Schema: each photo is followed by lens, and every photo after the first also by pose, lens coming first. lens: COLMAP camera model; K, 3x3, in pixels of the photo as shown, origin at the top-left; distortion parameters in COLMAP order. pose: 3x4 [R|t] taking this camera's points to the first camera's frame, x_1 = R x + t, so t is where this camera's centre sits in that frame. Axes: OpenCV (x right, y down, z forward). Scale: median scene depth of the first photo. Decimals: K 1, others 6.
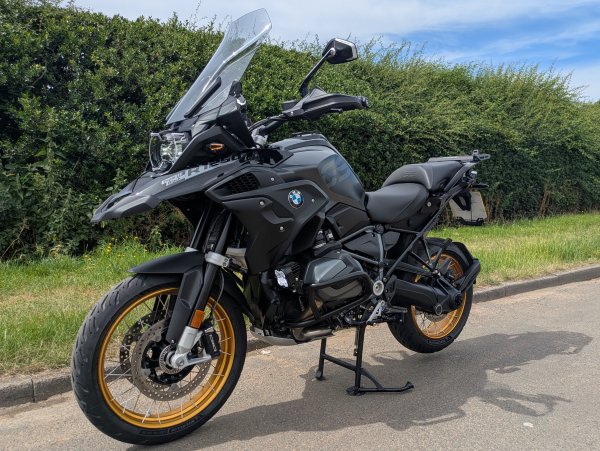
lens RADIAL K [[511.5, 0, 300.0], [0, 511.5, 225.5], [0, 0, 1]] dist [0.027624, -0.003036]
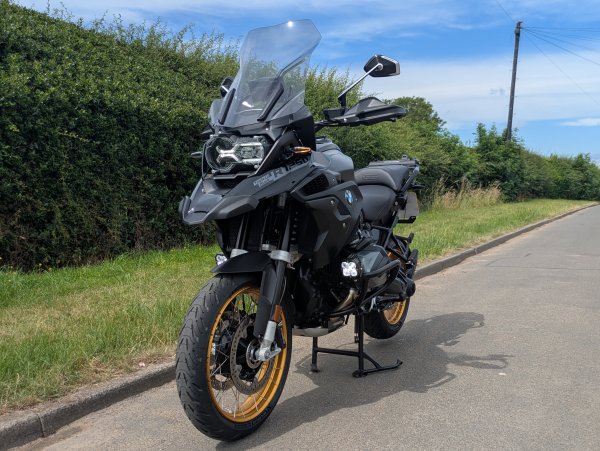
lens RADIAL K [[590.9, 0, 303.6], [0, 590.9, 262.5], [0, 0, 1]] dist [0.040629, -0.002431]
pose [[0.908982, -0.063306, 0.412000, -0.552010], [0.048451, 0.997747, 0.046413, 0.020010], [-0.414010, -0.022227, 0.910001, -0.113313]]
